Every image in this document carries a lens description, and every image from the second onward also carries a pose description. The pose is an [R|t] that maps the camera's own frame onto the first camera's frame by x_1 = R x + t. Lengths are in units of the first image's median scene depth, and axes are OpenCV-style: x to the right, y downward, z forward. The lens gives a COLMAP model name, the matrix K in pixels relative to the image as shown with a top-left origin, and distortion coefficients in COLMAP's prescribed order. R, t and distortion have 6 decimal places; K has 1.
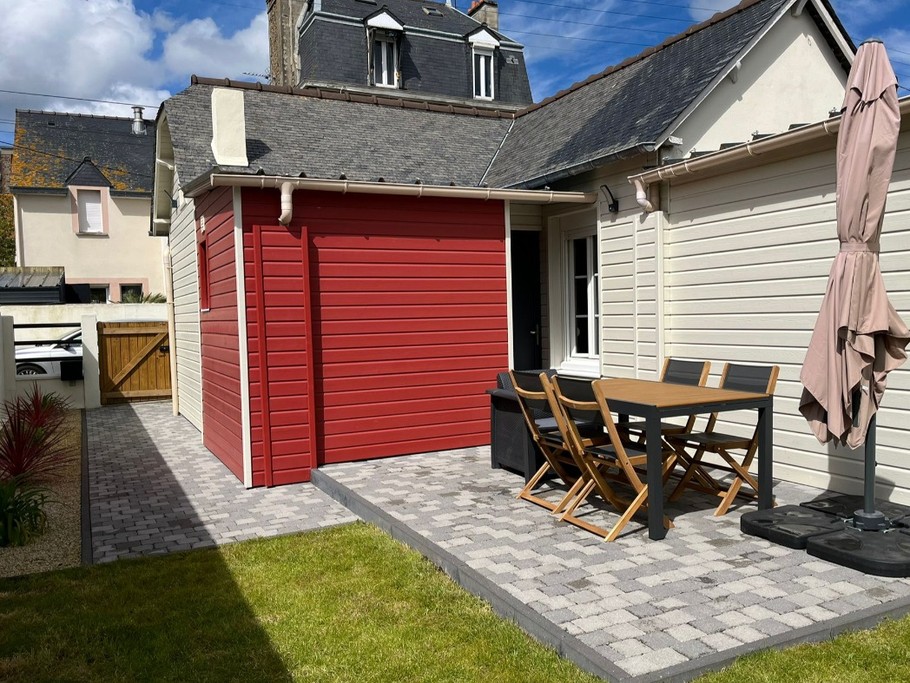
lens RADIAL K [[750.8, 0, 478.8], [0, 750.8, 342.7], [0, 0, 1]] dist [0.052523, -0.003058]
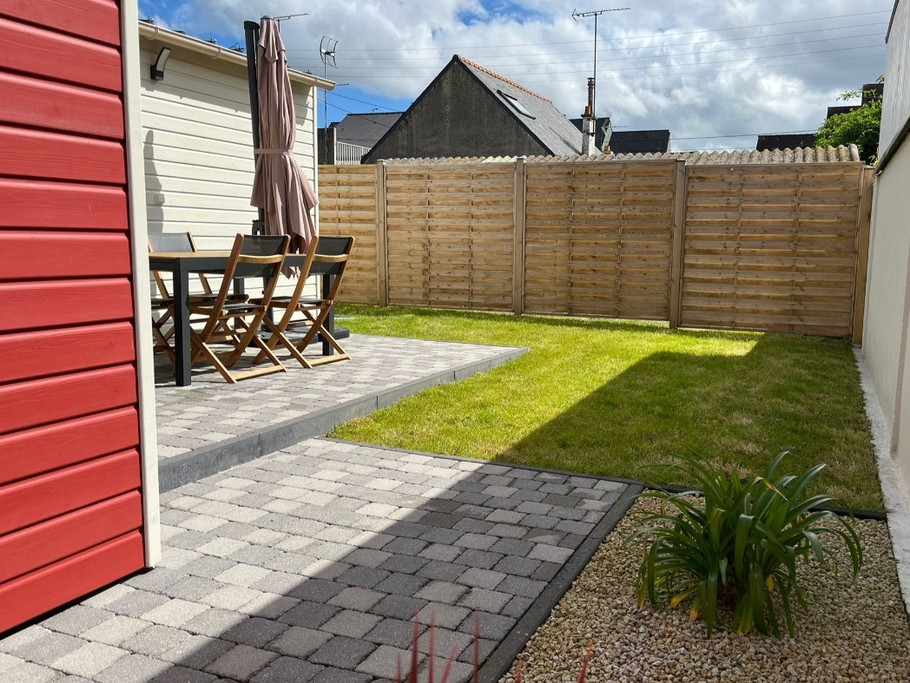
lens RADIAL K [[750.8, 0, 478.8], [0, 750.8, 342.7], [0, 0, 1]] dist [0.052523, -0.003058]
pose [[-0.603638, -0.094517, 0.791636, -0.938714], [0.030472, 0.989487, 0.141374, 0.047349], [-0.796676, 0.109462, -0.594412, 1.471952]]
